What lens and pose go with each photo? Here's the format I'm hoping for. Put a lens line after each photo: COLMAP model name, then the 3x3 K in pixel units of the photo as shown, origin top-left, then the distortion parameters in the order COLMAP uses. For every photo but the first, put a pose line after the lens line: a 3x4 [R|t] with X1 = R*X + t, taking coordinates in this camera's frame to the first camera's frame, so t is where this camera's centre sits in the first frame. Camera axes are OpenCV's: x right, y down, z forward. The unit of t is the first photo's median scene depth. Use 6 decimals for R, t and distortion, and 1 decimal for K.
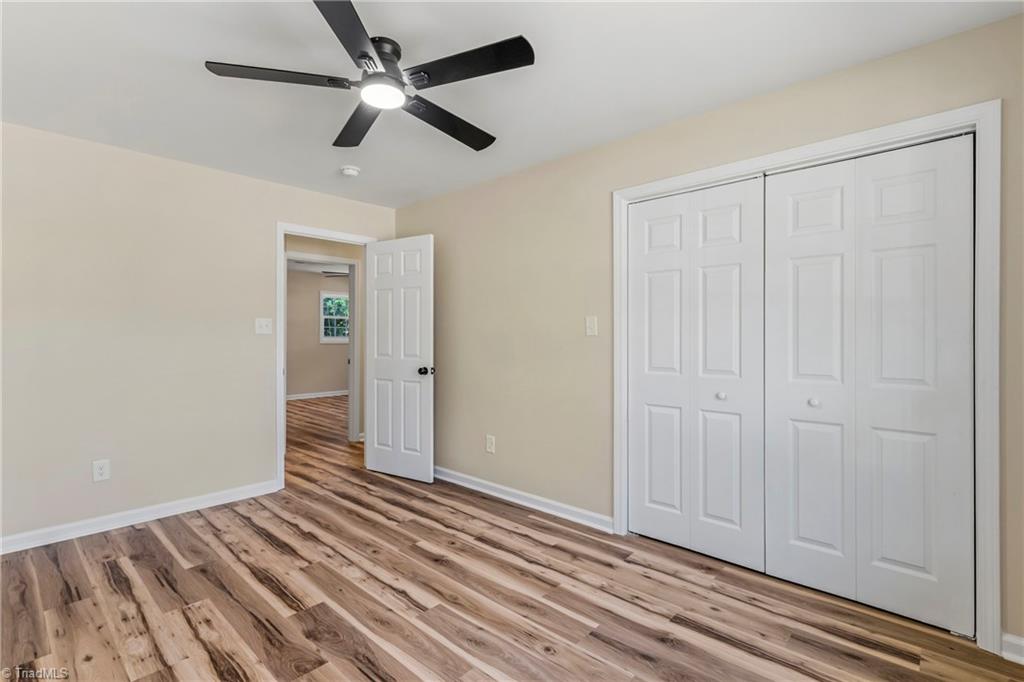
lens RADIAL K [[473.4, 0, 510.8], [0, 473.4, 338.8], [0, 0, 1]] dist [0.001899, -0.000840]
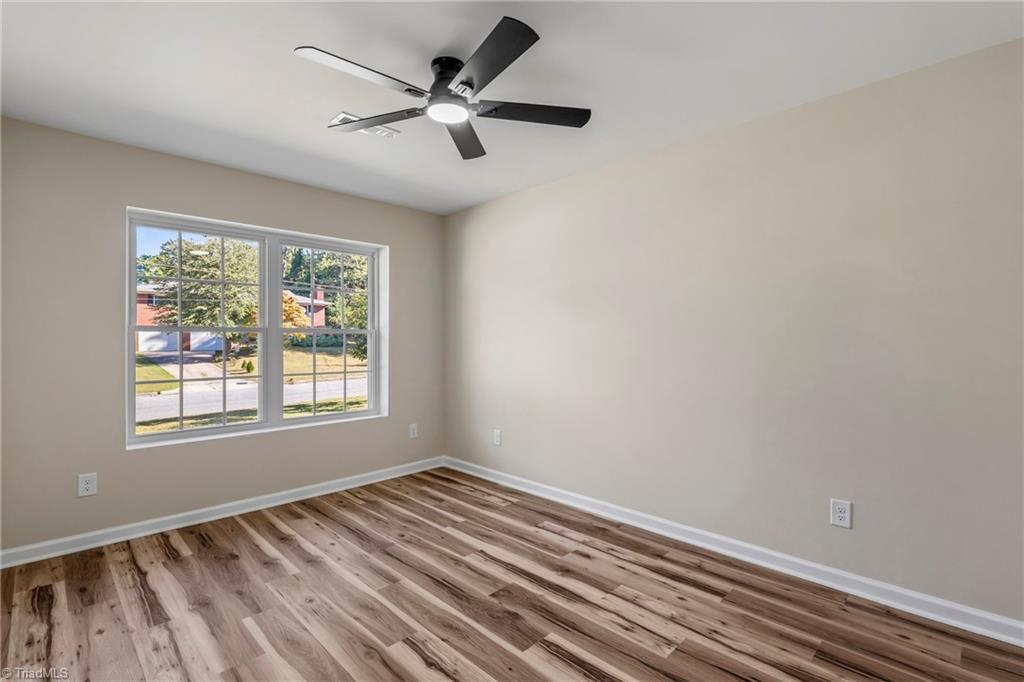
lens RADIAL K [[473.4, 0, 510.8], [0, 473.4, 338.8], [0, 0, 1]] dist [0.001899, -0.000840]
pose [[-0.998493, 0.003140, 0.054783, -0.394670], [0.003247, 0.999993, 0.001856, -0.006182], [-0.054777, 0.002031, -0.998497, 1.726845]]
